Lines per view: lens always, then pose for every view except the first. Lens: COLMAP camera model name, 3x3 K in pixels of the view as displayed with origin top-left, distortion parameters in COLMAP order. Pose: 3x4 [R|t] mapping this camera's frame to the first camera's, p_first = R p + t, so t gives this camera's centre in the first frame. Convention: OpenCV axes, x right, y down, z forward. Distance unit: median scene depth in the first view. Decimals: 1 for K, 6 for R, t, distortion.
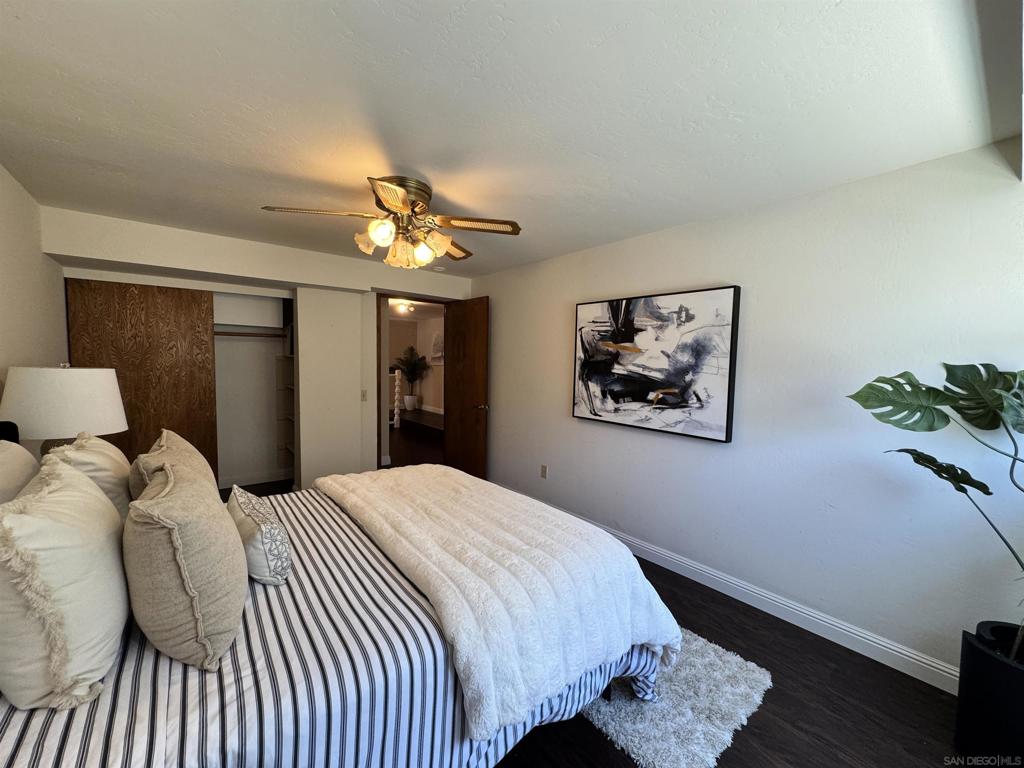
lens RADIAL K [[409.3, 0, 511.1], [0, 409.3, 381.8], [0, 0, 1]] dist [-0.002988, 0.000030]
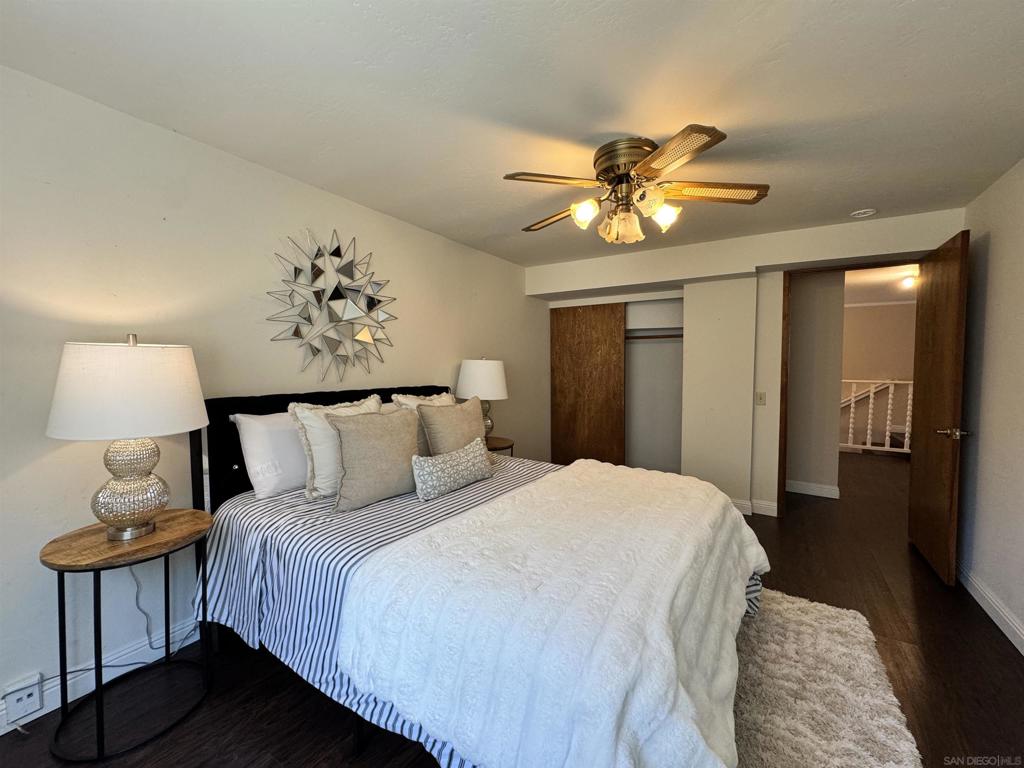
lens RADIAL K [[409.3, 0, 511.1], [0, 409.3, 381.8], [0, 0, 1]] dist [-0.002988, 0.000030]
pose [[0.311577, 0.024616, -0.949902, 0.355102], [-0.049774, 0.998715, 0.009554, 0.021441], [0.948916, 0.044303, 0.312402, 0.338347]]
